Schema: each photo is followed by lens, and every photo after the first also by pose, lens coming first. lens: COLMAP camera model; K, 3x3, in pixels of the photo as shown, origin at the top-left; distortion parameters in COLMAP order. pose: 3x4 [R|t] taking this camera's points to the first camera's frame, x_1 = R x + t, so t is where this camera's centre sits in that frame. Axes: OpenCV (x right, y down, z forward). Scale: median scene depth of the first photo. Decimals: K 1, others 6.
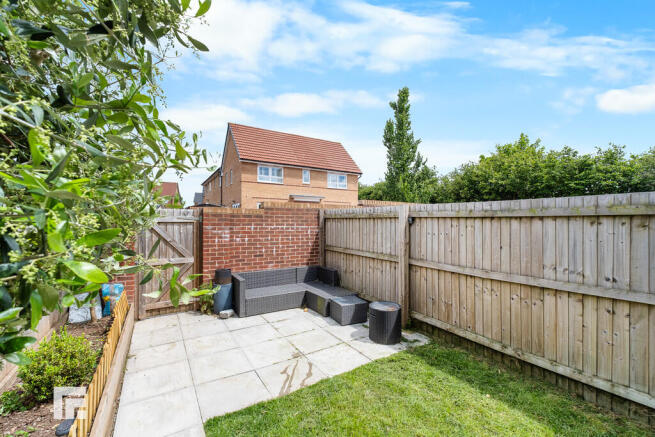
lens RADIAL K [[283.6, 0, 327.8], [0, 283.6, 223.7], [0, 0, 1]] dist [-0.000511, -0.000076]
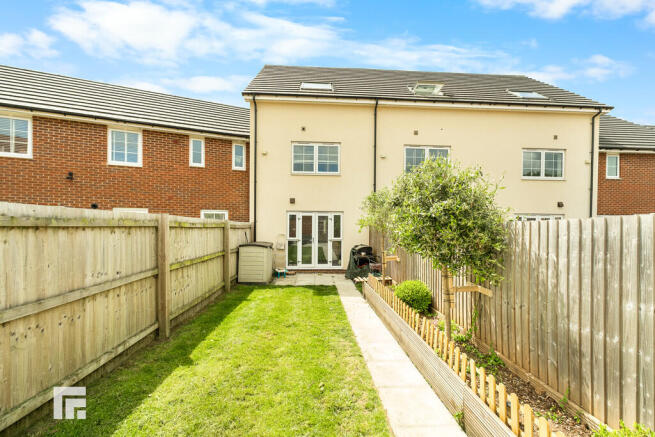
lens RADIAL K [[283.6, 0, 327.8], [0, 283.6, 223.7], [0, 0, 1]] dist [-0.000511, -0.000076]
pose [[-0.879980, -0.007492, 0.474951, -0.513144], [-0.009792, 0.999949, -0.002370, -0.044209], [-0.474909, -0.006736, -0.880009, 1.575023]]
